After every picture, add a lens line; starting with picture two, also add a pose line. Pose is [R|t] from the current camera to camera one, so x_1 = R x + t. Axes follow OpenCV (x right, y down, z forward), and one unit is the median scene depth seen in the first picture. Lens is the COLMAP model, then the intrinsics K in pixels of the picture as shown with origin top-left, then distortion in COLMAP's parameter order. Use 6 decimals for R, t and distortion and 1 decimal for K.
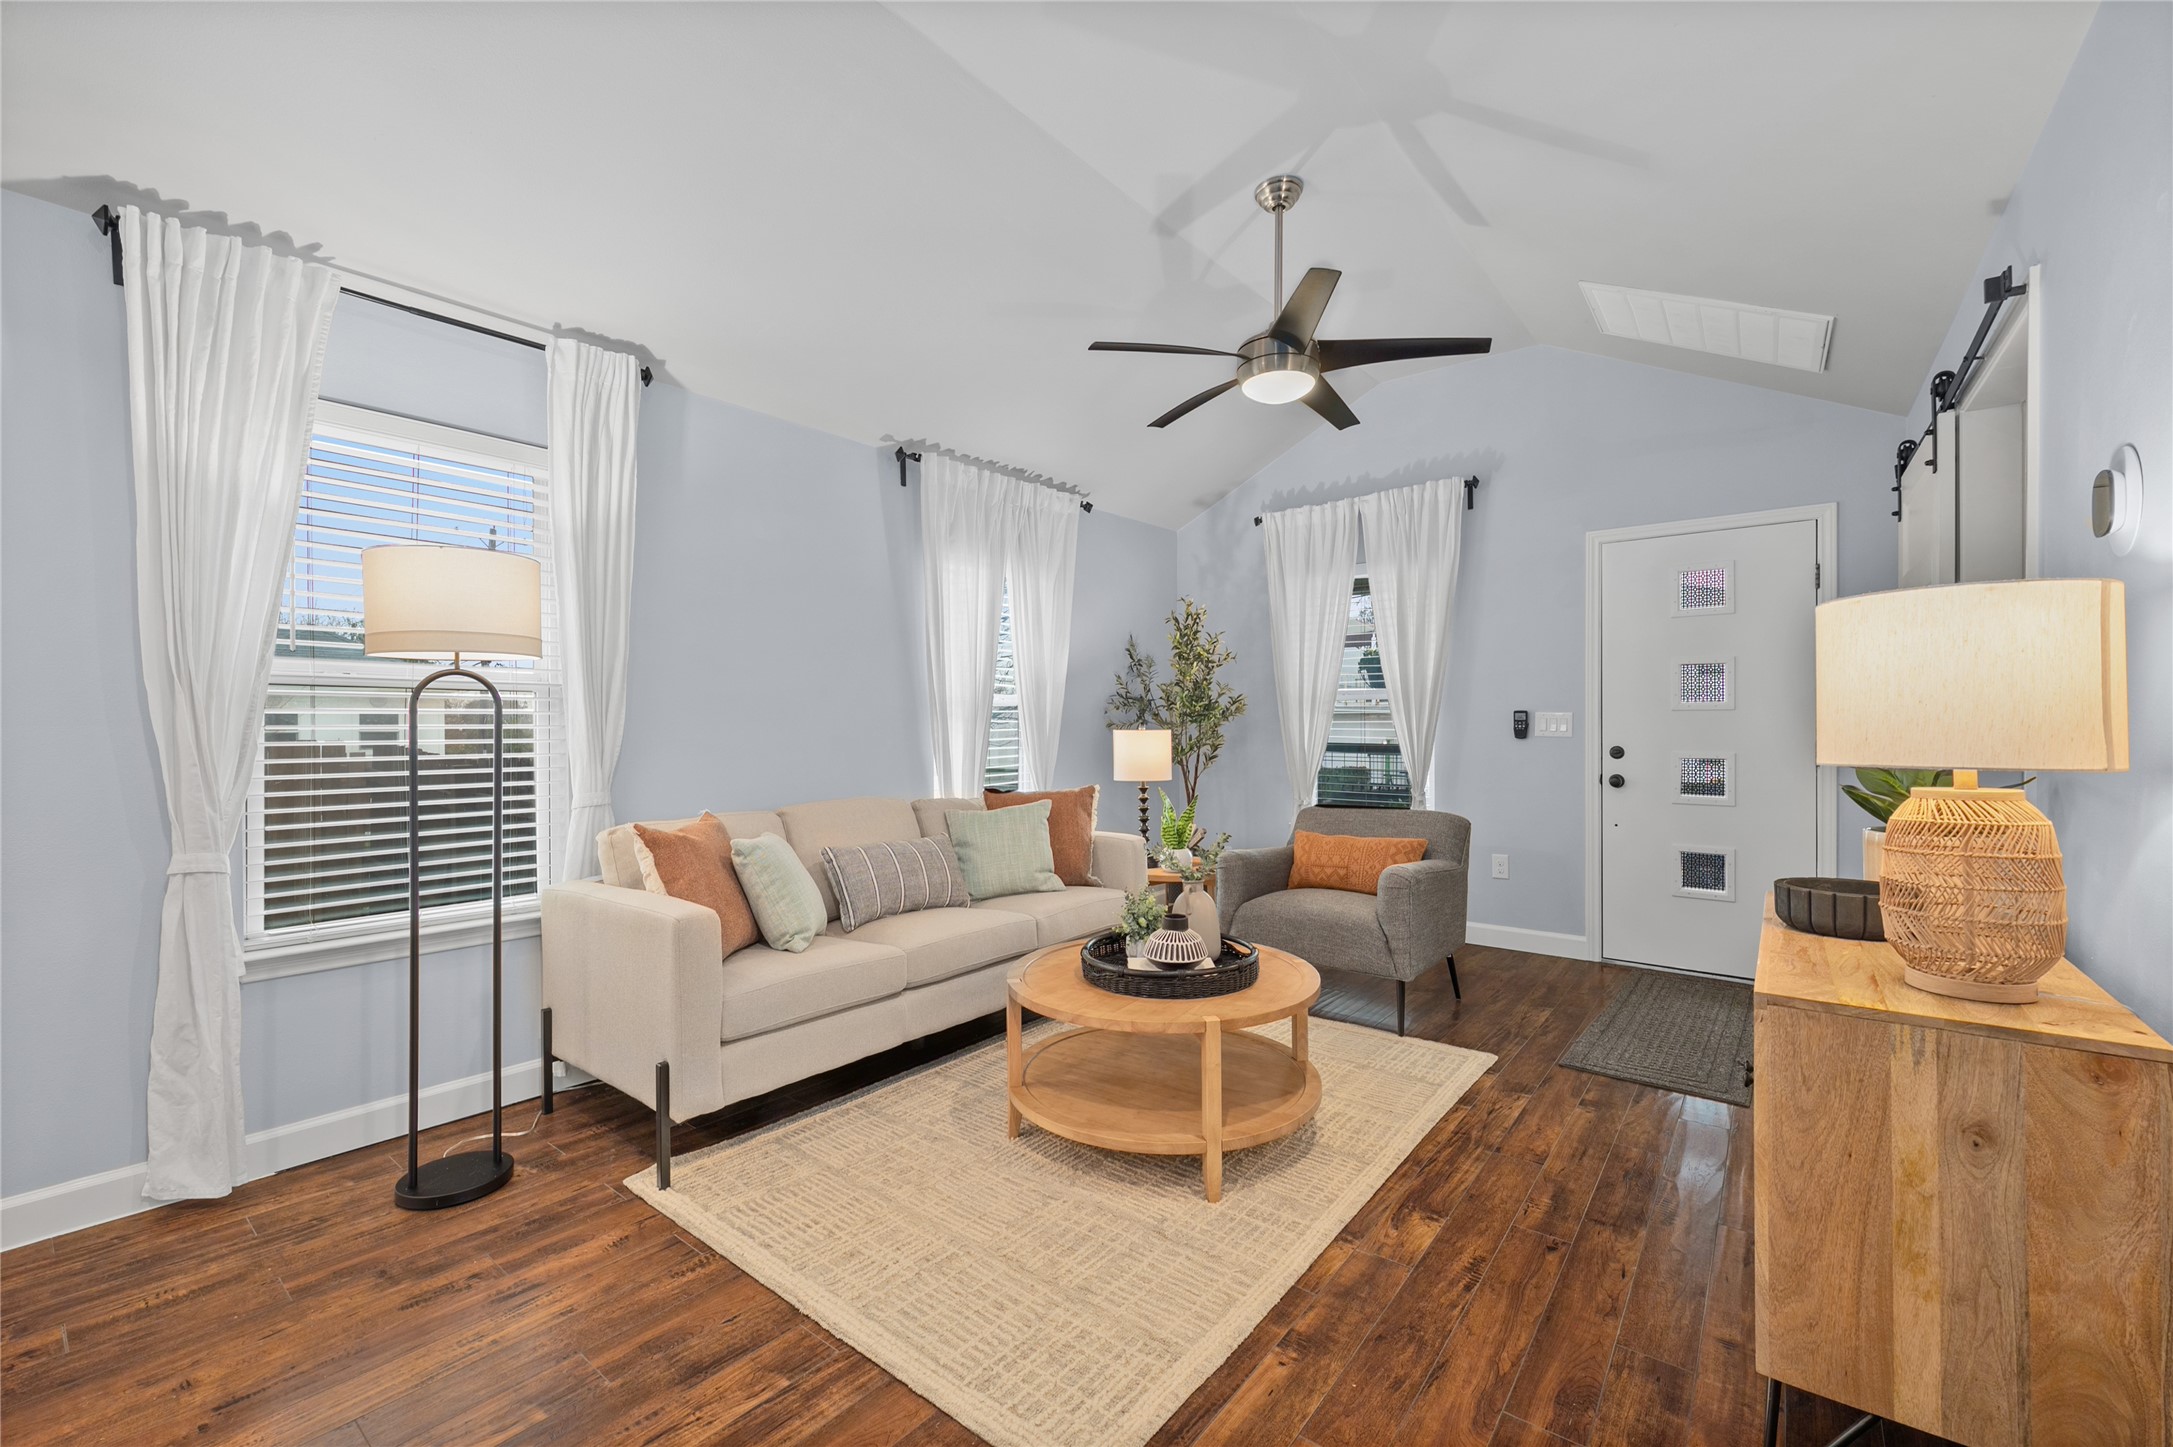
lens RADIAL K [[890.5, 0, 1085.2], [0, 890.5, 729.3], [0, 0, 1]] dist [-0.002795, 0.000638]
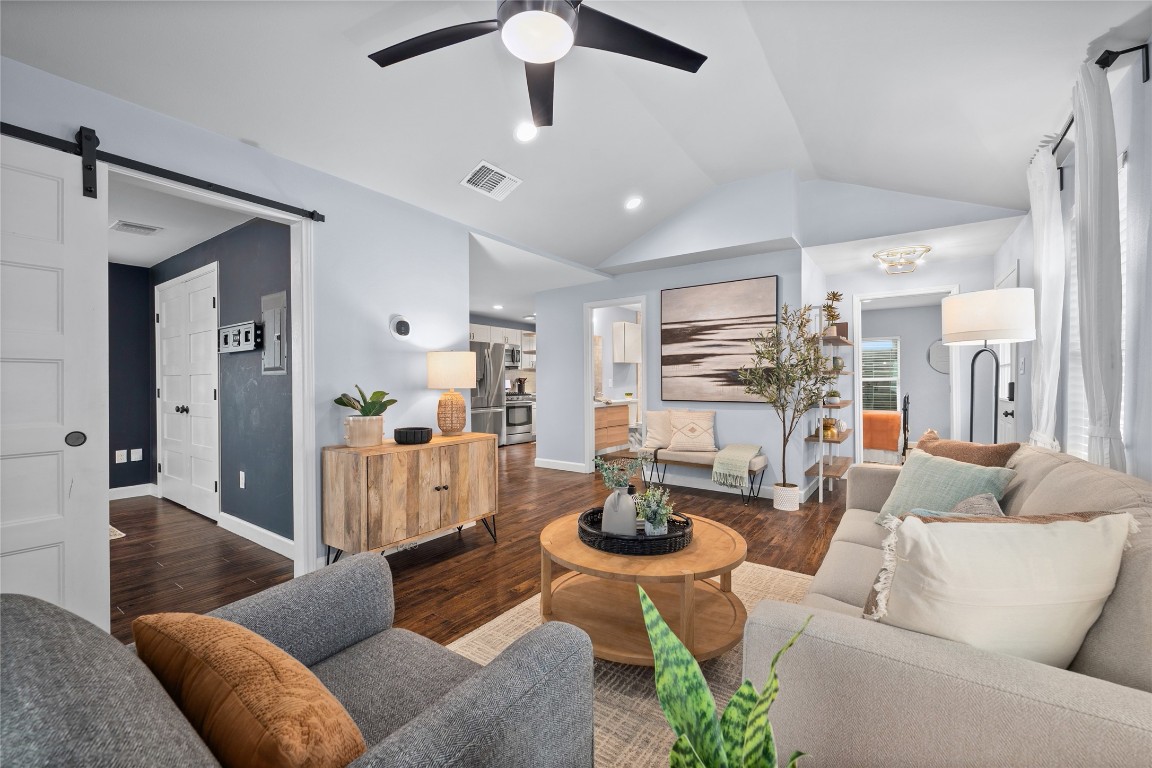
lens RADIAL K [[472.1, 0, 579.5], [0, 472.1, 385.4], [0, 0, 1]] dist [-0.002795, 0.000638]
pose [[-0.997770, 0.000233, -0.066748, 0.275318], [-0.000314, 0.999967, 0.008179, 0.006090], [0.066748, 0.008182, -0.997736, 2.012459]]
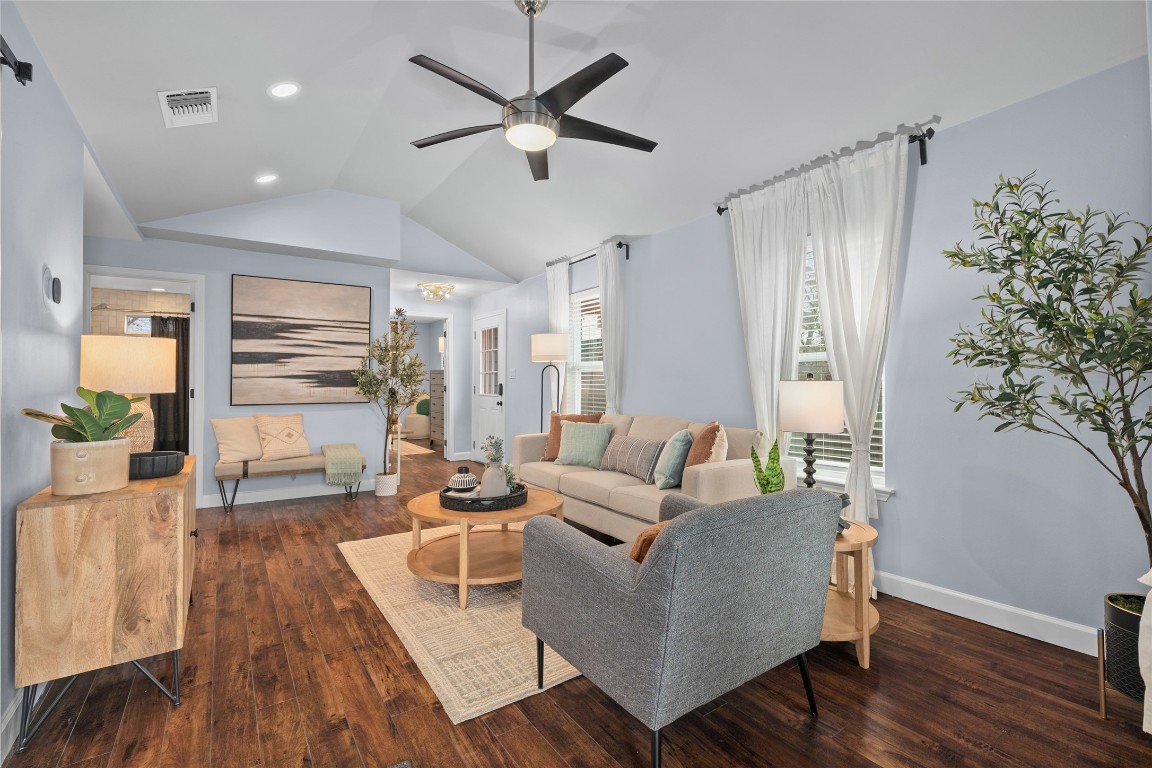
lens RADIAL K [[508.1, 0, 574.1], [0, 508.1, 381.6], [0, 0, 1]] dist [-0.002070, -0.000251]
pose [[-0.295033, -0.003305, -0.955481, 1.254780], [-0.000075, 0.999994, -0.003436, 0.007276], [0.955487, -0.000942, -0.295032, 1.701761]]
